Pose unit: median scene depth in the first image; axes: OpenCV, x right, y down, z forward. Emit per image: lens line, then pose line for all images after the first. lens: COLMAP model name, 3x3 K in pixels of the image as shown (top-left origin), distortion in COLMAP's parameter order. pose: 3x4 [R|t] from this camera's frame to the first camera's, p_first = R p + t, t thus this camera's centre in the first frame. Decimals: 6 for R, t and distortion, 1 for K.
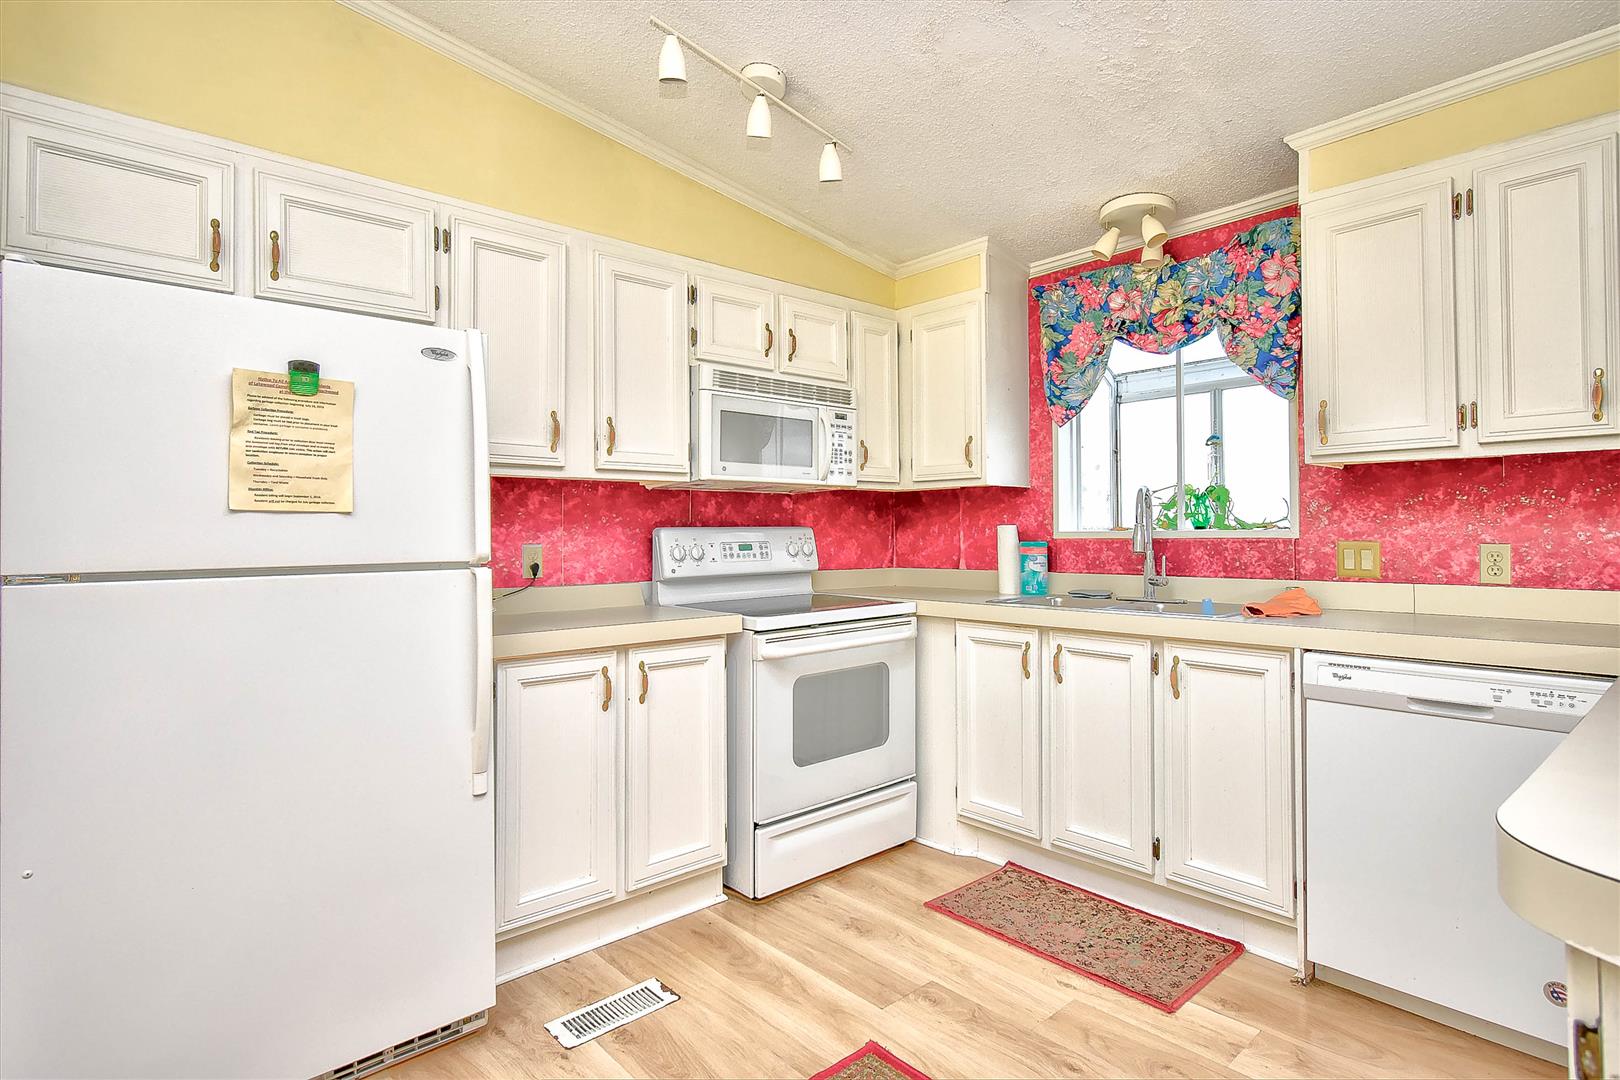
lens RADIAL K [[820.6, 0, 814.4], [0, 820.6, 509.6], [0, 0, 1]] dist [0.001763, 0.000105]
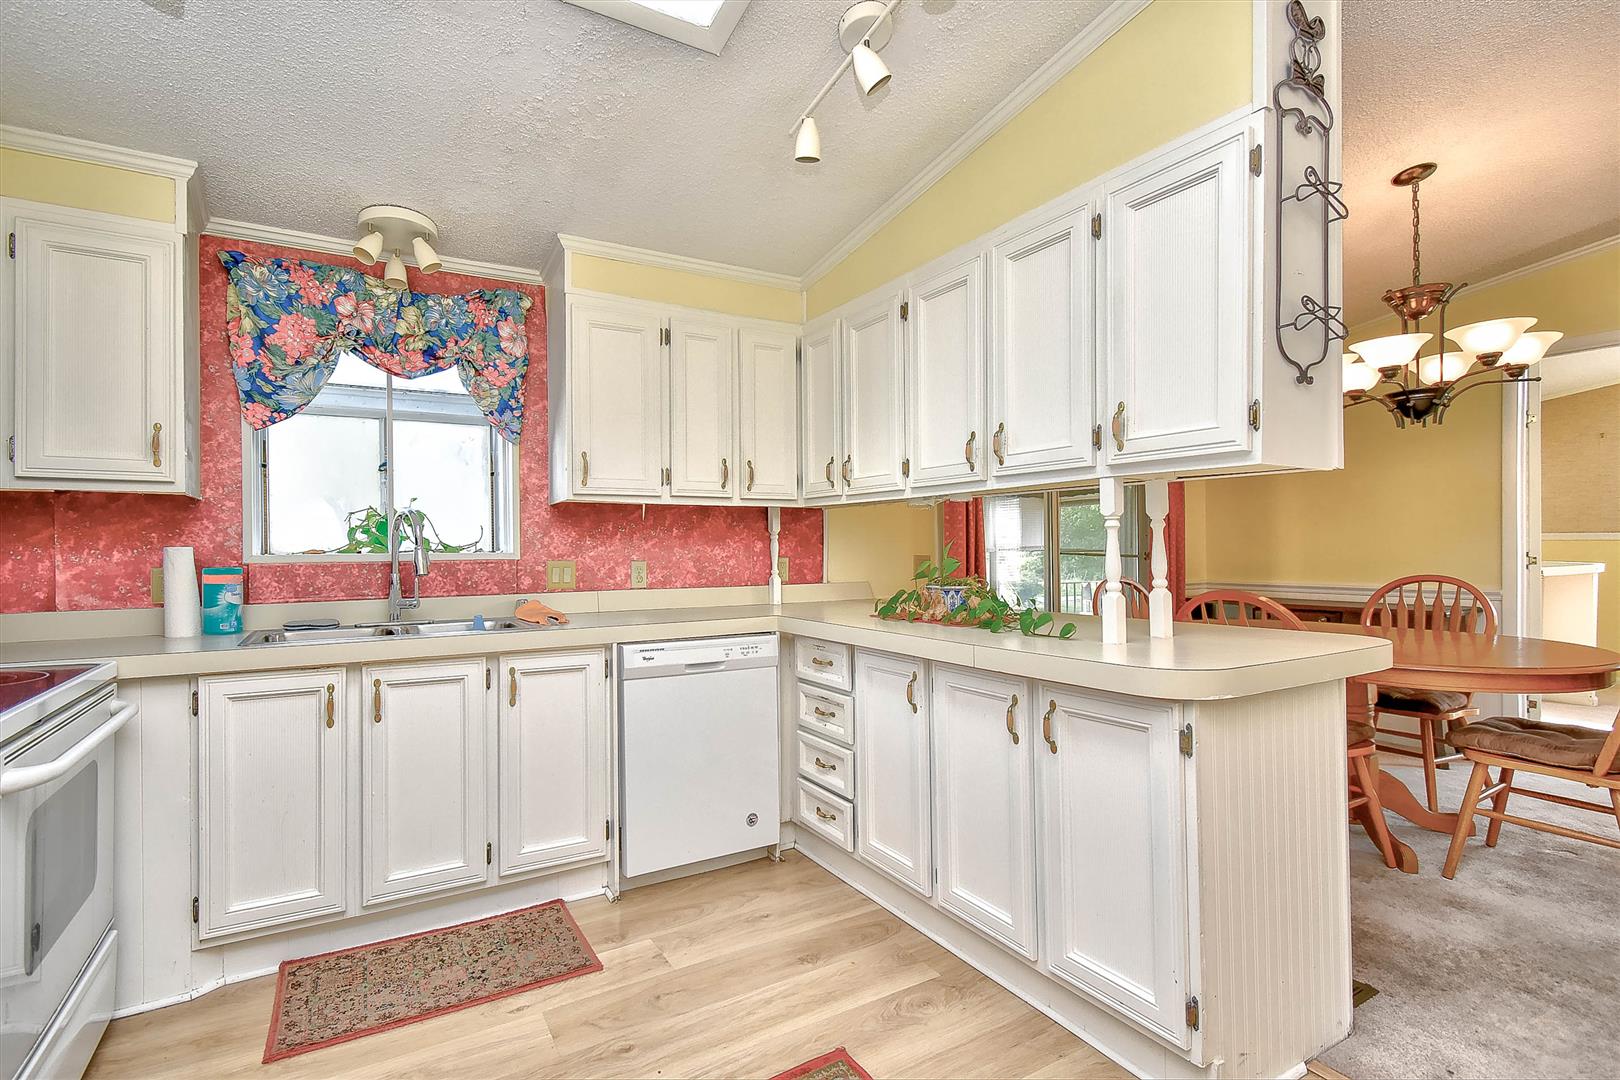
lens RADIAL K [[713.3, 0, 810.0], [0, 713.3, 540.0], [0, 0, 1]] dist [-0.004293, -0.001031]
pose [[0.221068, 0.017504, 0.975101, -0.340274], [-0.021122, 0.999690, -0.013157, 0.011108], [-0.975030, -0.017687, 0.221370, 0.349095]]
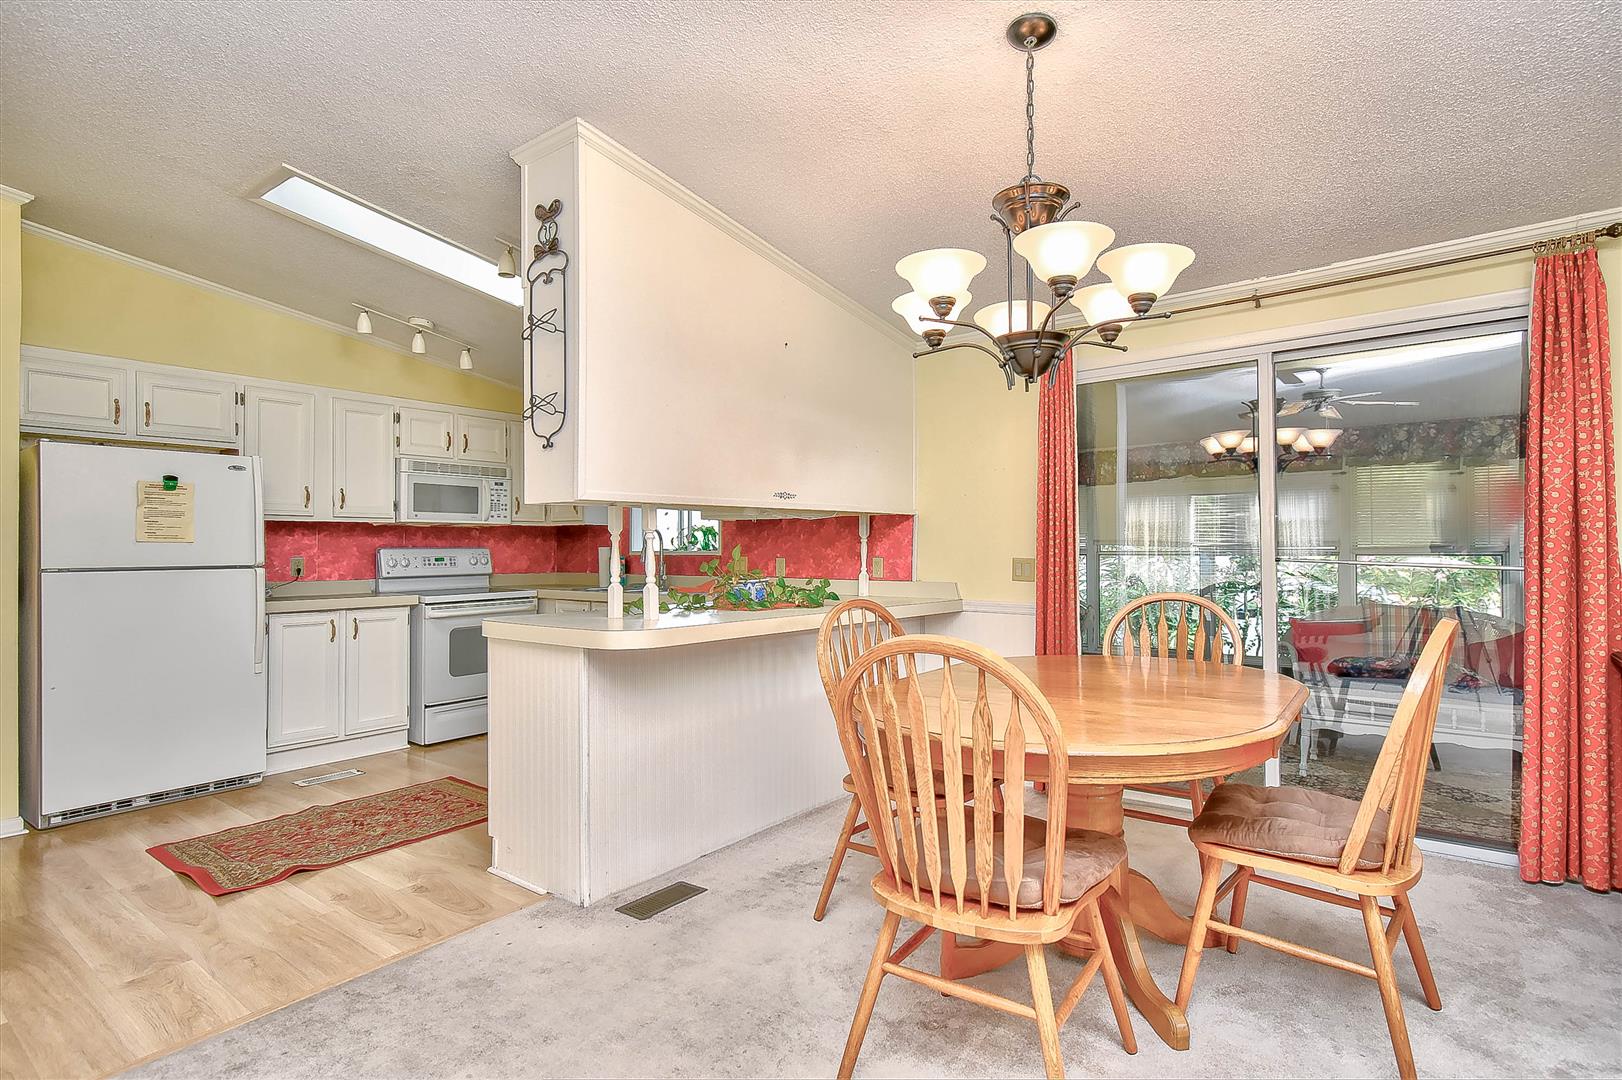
lens RADIAL K [[795.7, 0, 819.5], [0, 795.7, 537.9], [0, 0, 1]] dist [-0.002787, -0.000264]
pose [[0.980318, 0.007786, 0.197272, 0.441614], [-0.010482, 0.999865, 0.012629, -0.034706], [-0.197147, -0.014449, 0.980267, -0.943866]]
